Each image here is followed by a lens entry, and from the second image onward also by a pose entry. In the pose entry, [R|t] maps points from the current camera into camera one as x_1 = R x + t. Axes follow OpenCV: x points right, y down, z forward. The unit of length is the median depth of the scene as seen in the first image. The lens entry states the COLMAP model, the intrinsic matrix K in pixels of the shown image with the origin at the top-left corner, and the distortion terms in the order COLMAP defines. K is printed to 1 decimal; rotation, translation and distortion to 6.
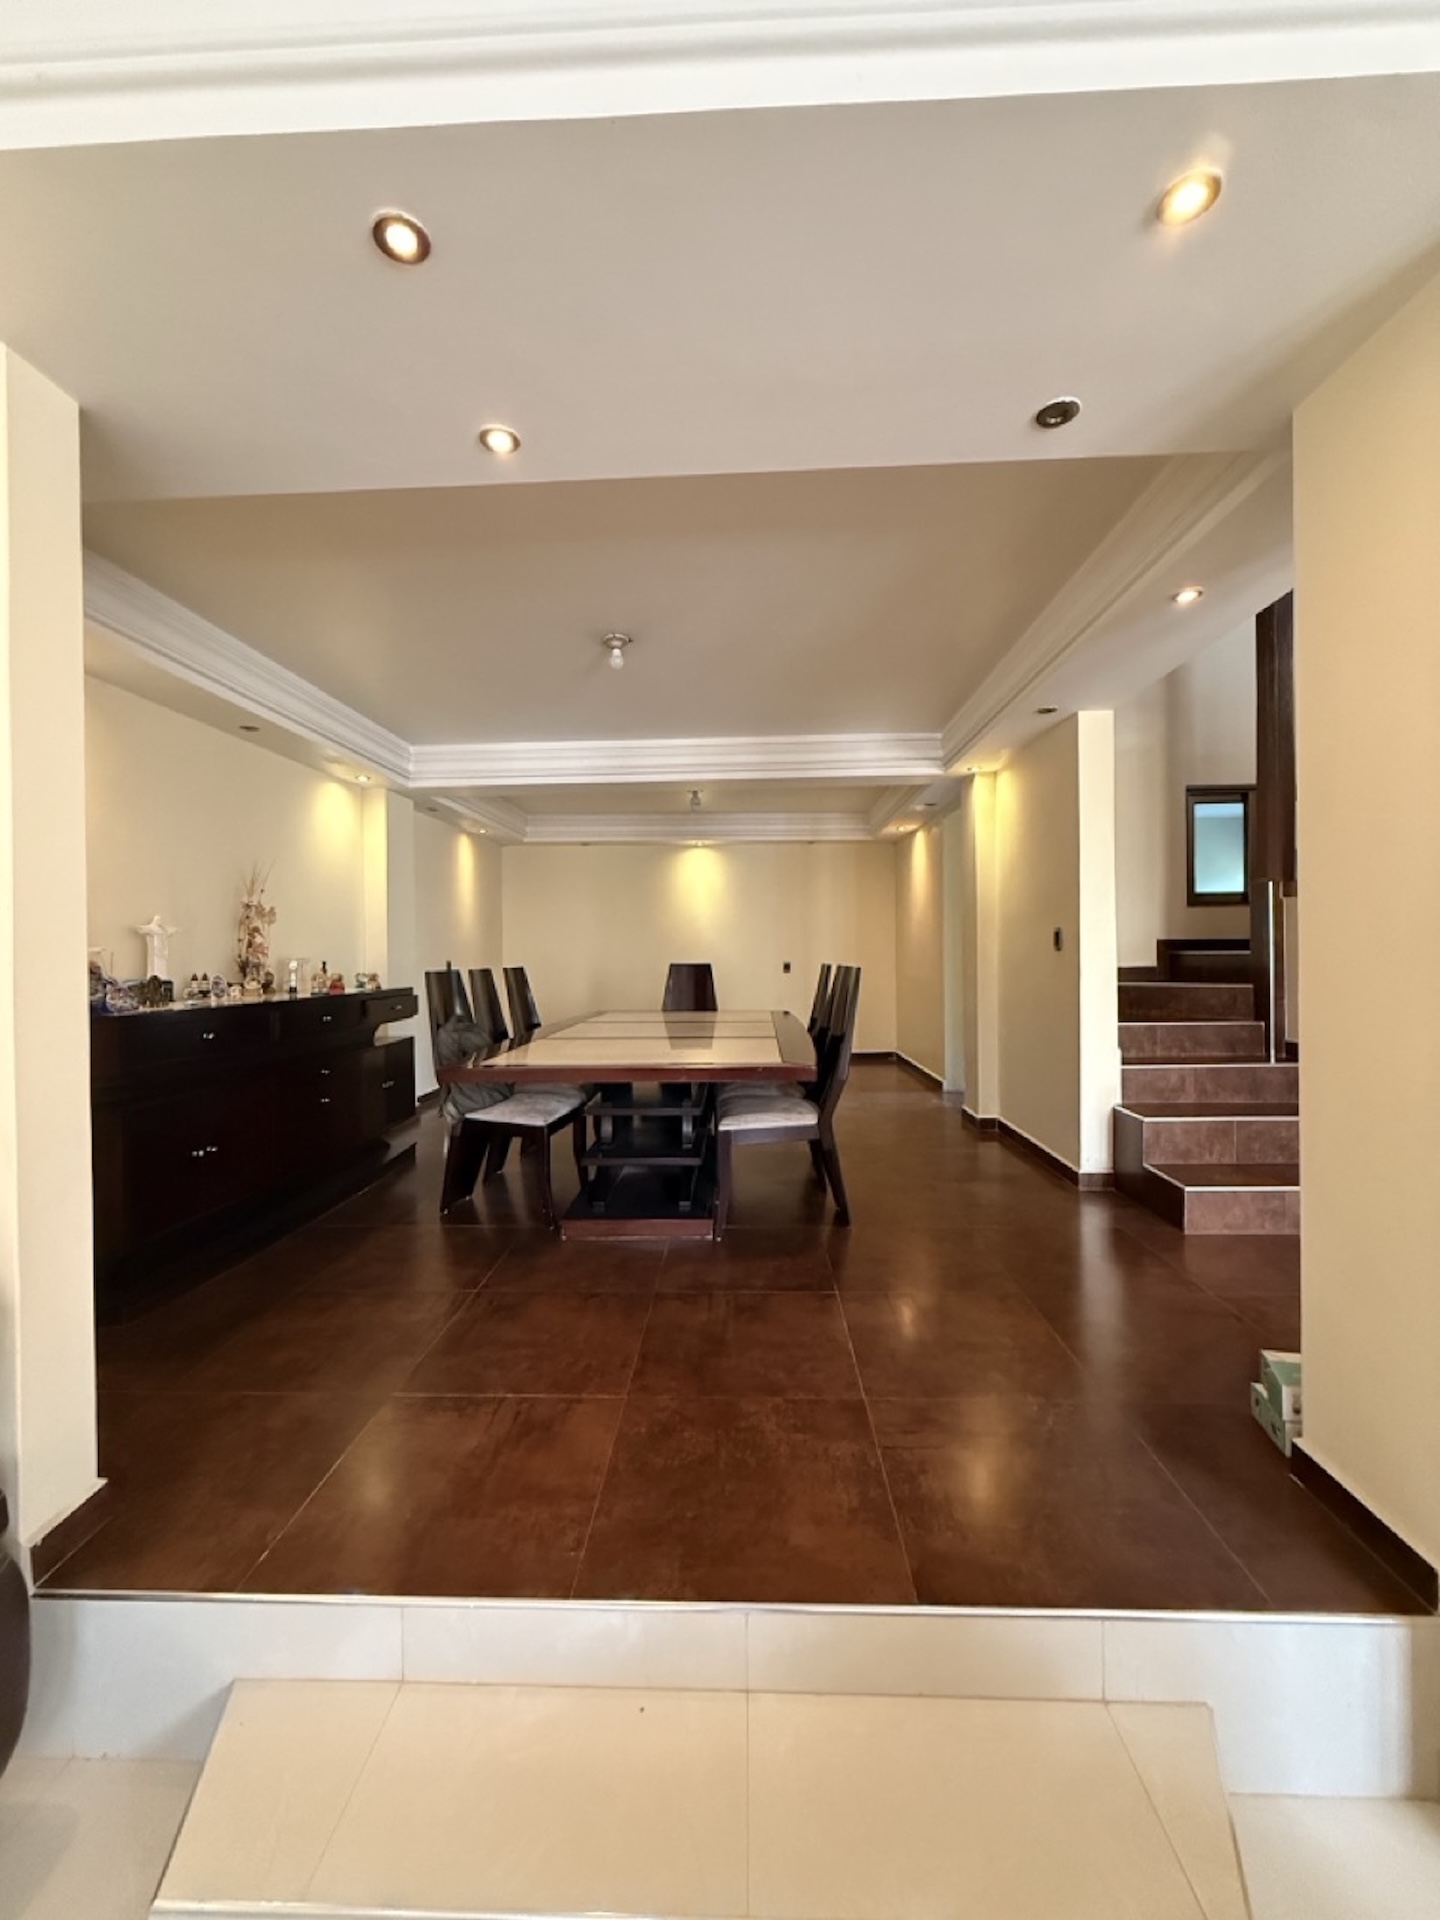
lens RADIAL K [[763.8, 0, 716.2], [0, 763.8, 954.6], [0, 0, 1]] dist [0.000310, 0.000198]
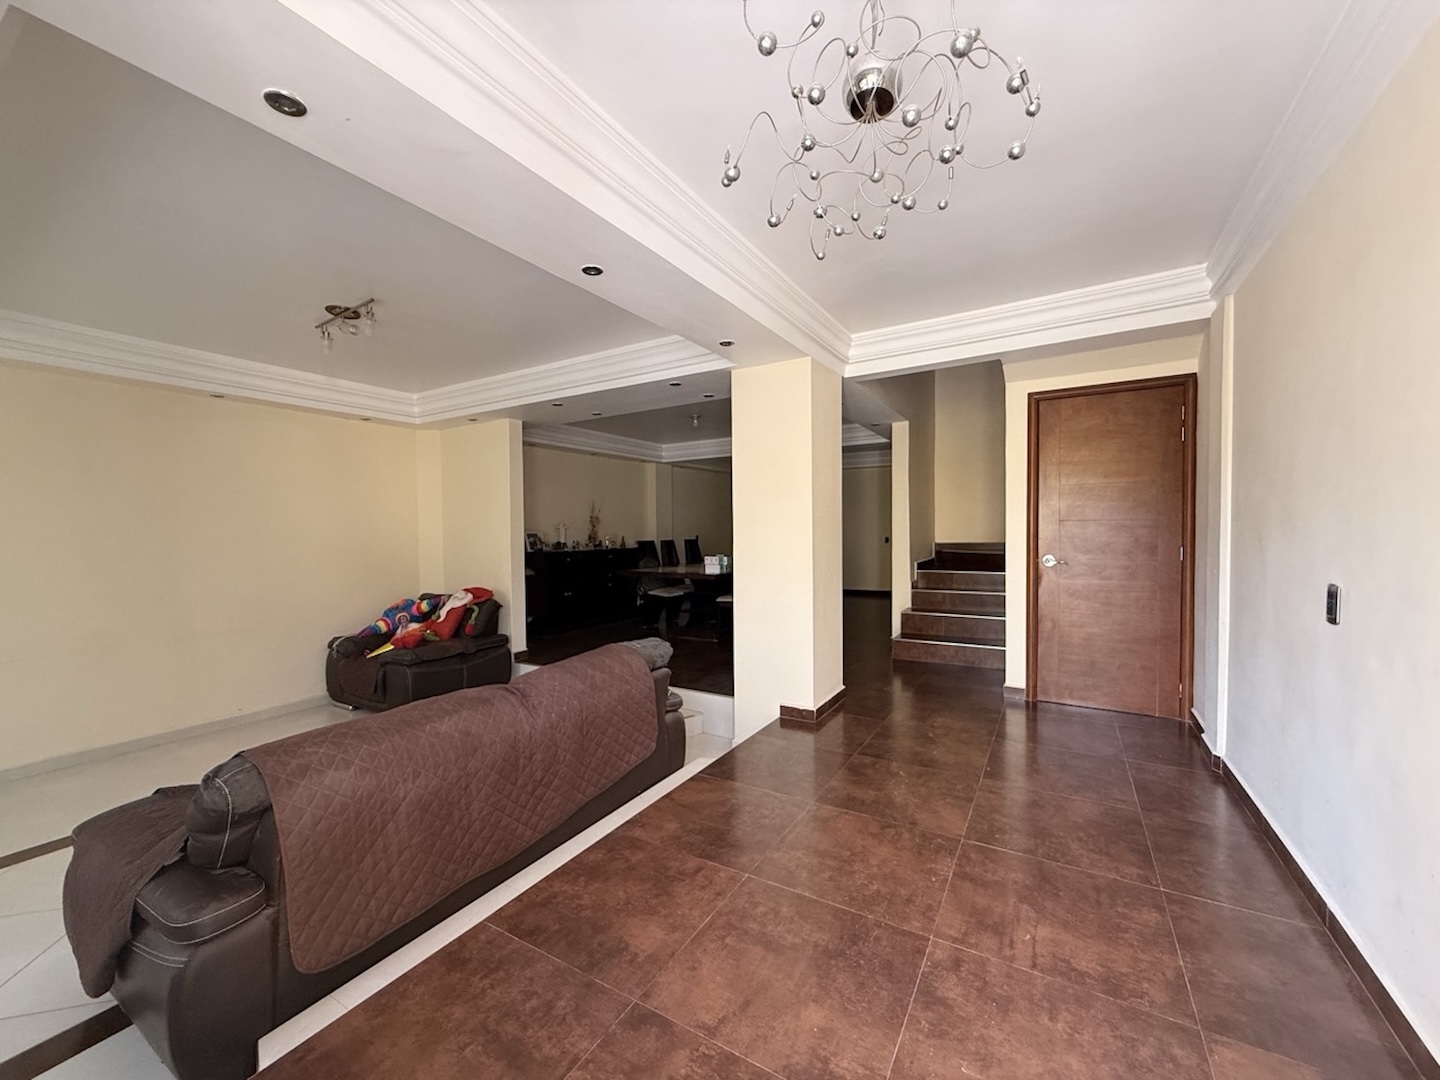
lens RADIAL K [[572.8, 0, 714.7], [0, 572.8, 539.5], [0, 0, 1]] dist [0.000310, 0.000198]
pose [[0.875763, 0.012117, -0.482590, 0.844012], [0.001675, 0.999603, 0.028138, -0.040010], [0.482739, -0.025450, 0.875394, -0.673400]]
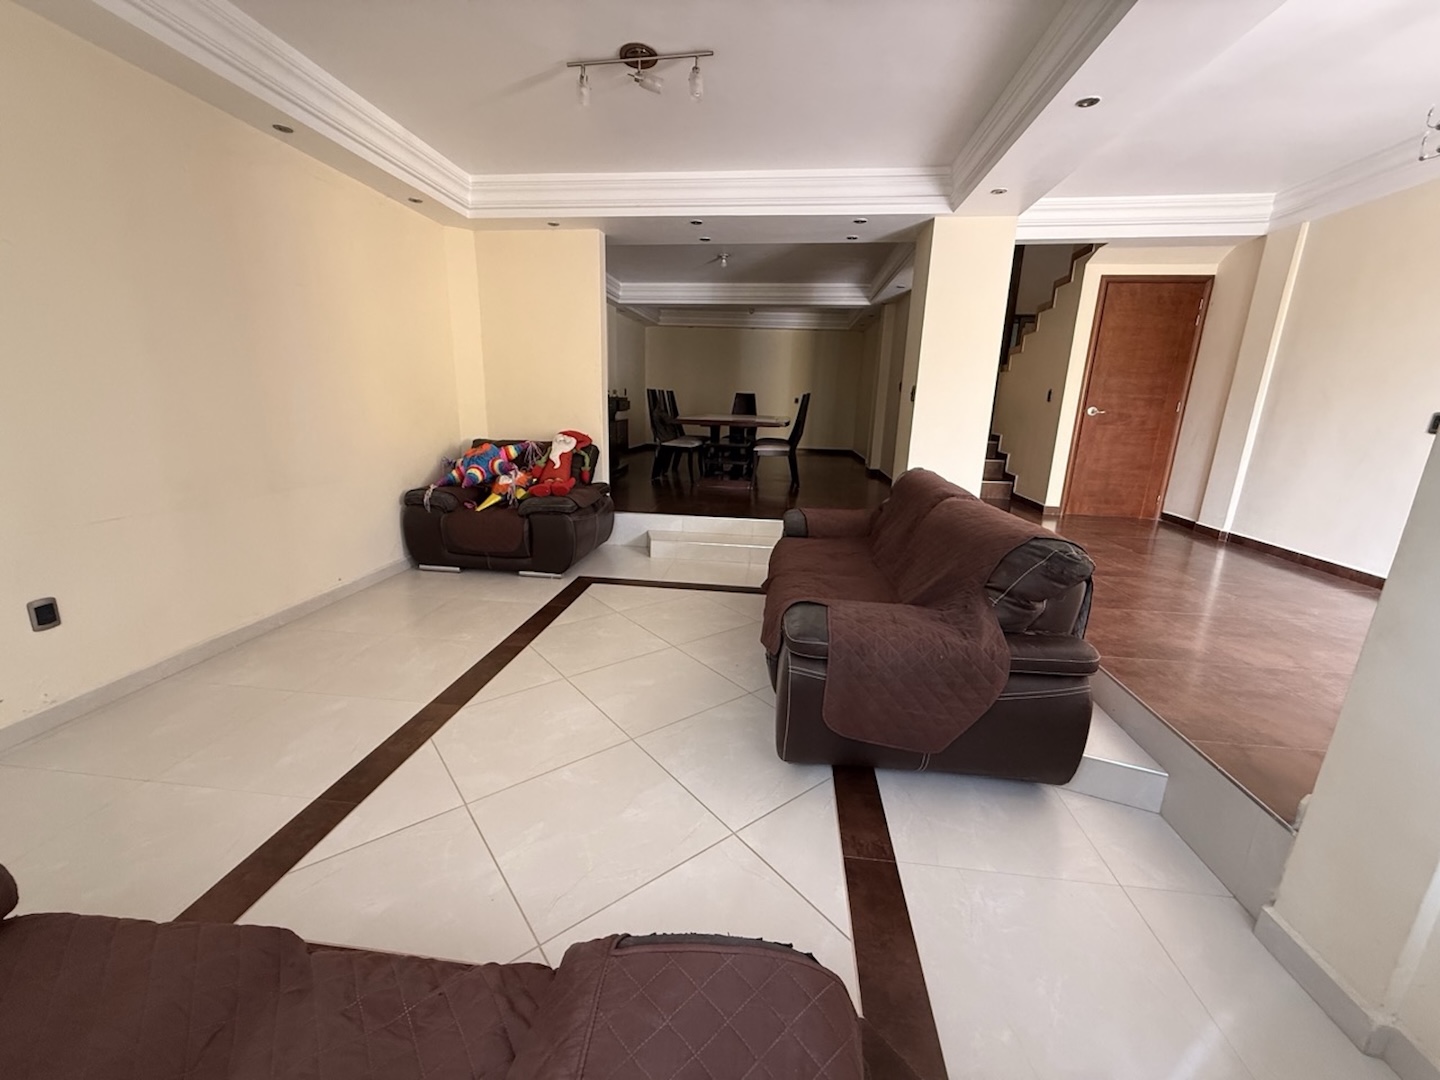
lens RADIAL K [[572.8, 0, 722.6], [0, 572.8, 537.3], [0, 0, 1]] dist [0.000310, 0.000198]
pose [[0.996245, 0.057172, -0.065023, 0.038311], [-0.039879, 0.969577, 0.241516, 0.029693], [0.076852, -0.238016, 0.968216, -0.986426]]
